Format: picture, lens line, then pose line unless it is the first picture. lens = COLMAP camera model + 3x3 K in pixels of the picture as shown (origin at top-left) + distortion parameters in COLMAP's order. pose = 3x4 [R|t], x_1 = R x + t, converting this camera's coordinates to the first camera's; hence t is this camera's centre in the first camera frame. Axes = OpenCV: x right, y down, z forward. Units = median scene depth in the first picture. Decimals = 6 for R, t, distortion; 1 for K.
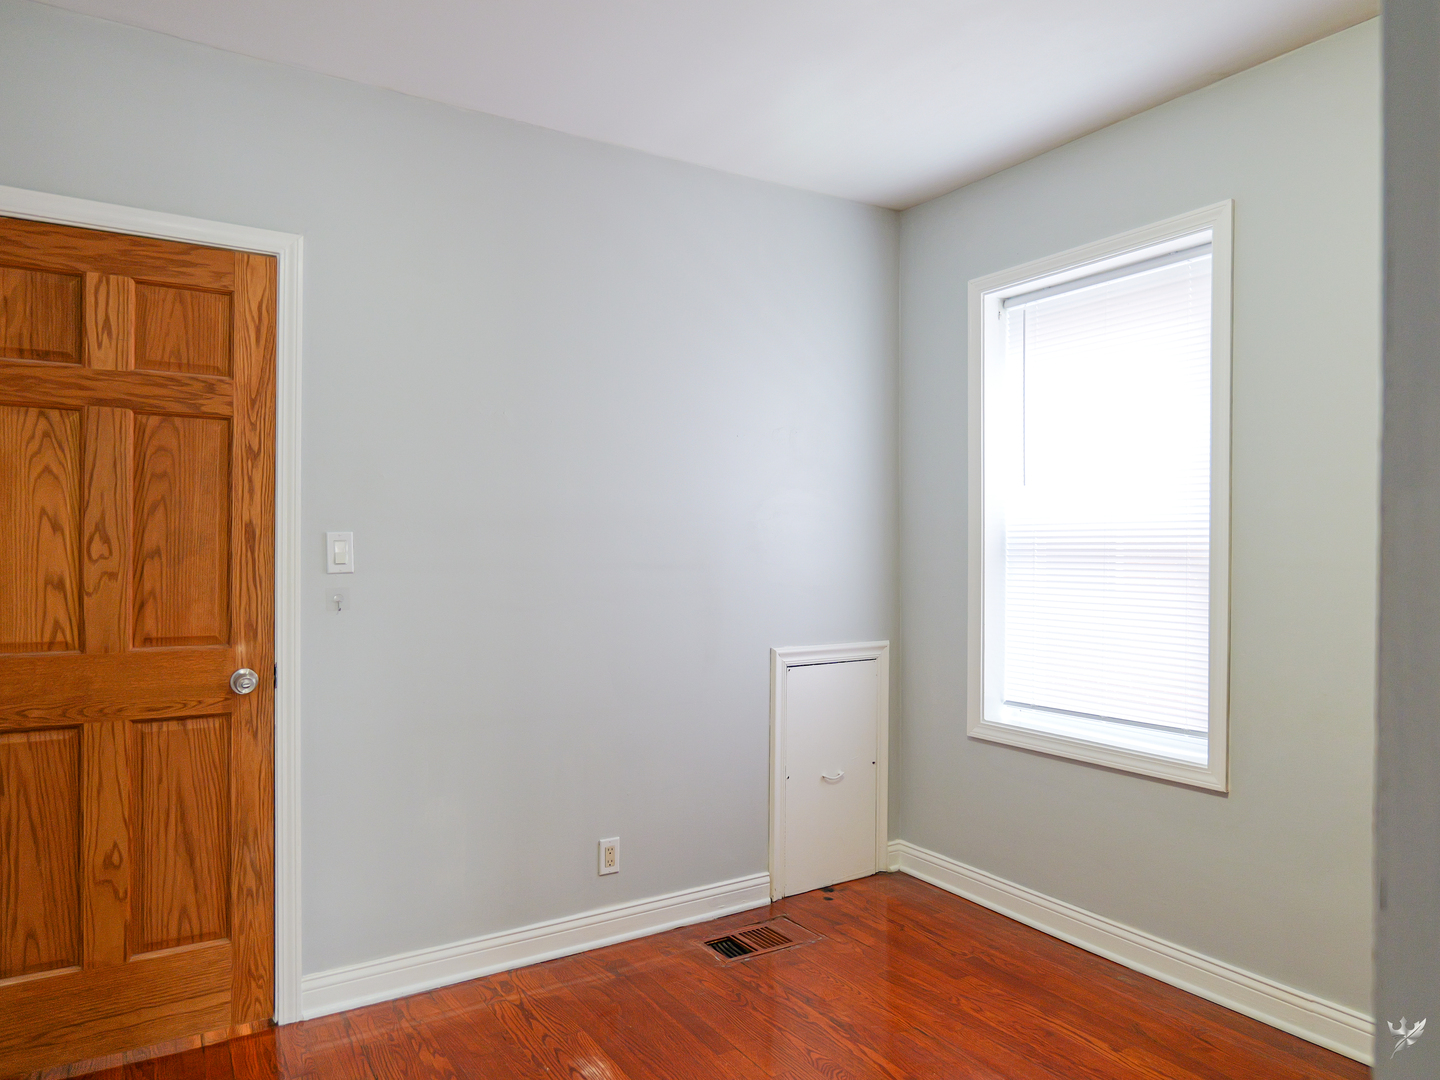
lens RADIAL K [[960.2, 0, 724.4], [0, 960.2, 538.7], [0, 0, 1]] dist [-0.041985, 0.022027]
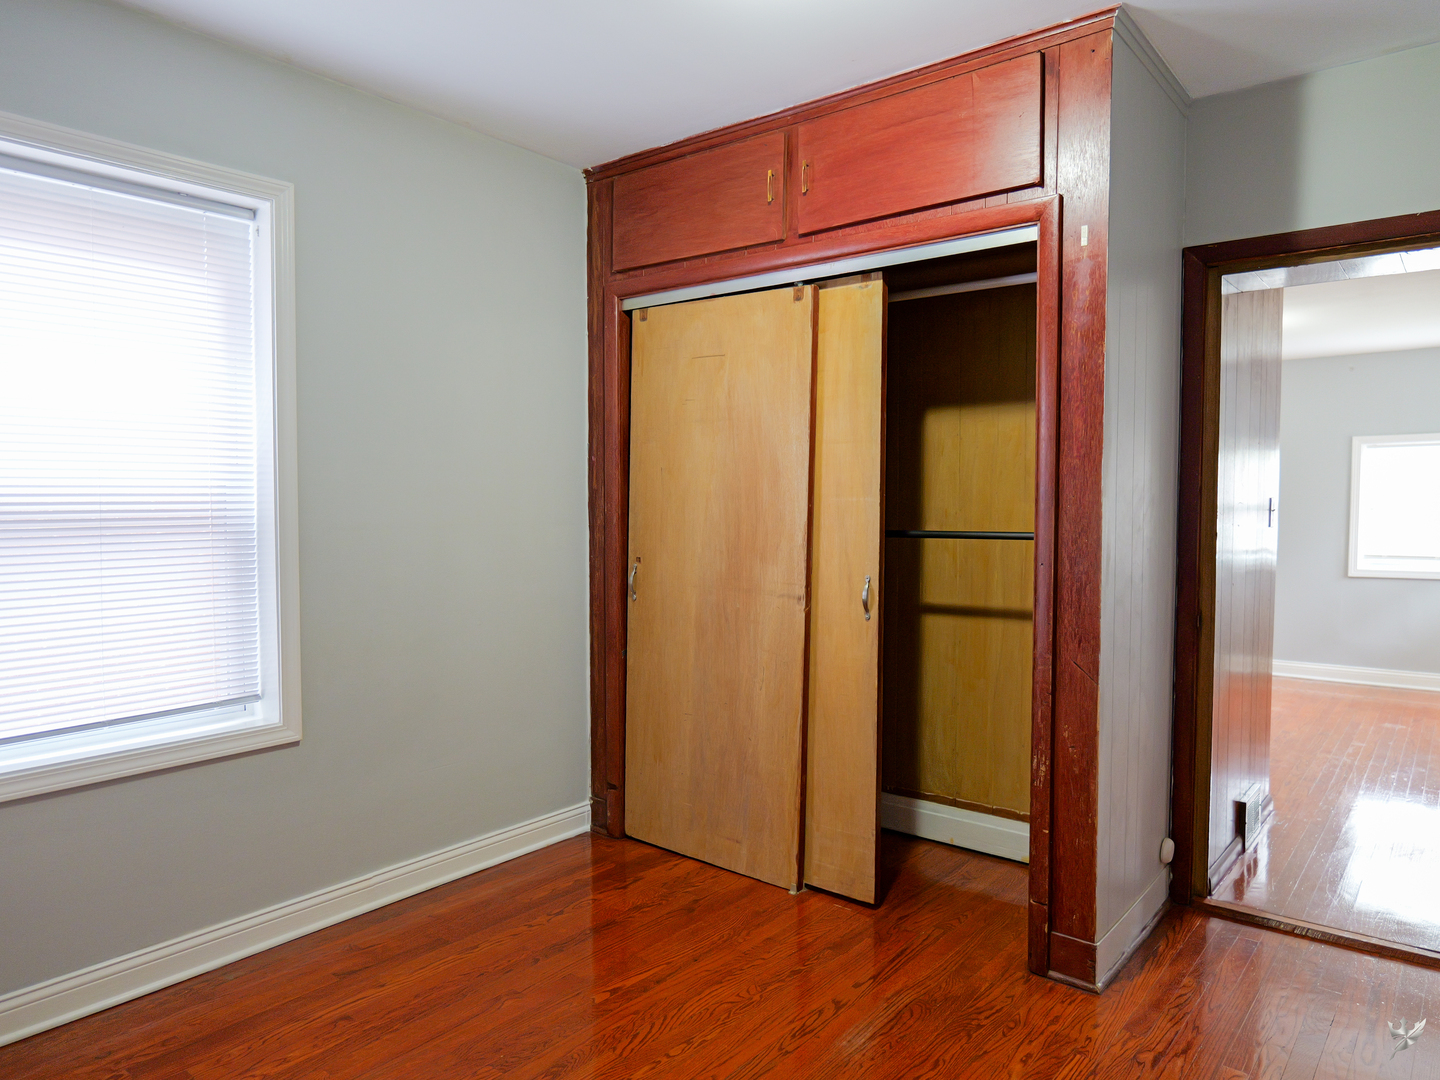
lens RADIAL K [[960.2, 0, 723.2], [0, 960.2, 543.3], [0, 0, 1]] dist [-0.041985, 0.022027]
pose [[-0.345521, -0.037133, 0.937676, -0.638616], [-0.003288, 0.999259, 0.038360, 0.000047], [-0.938405, 0.010171, -0.345387, 0.910390]]
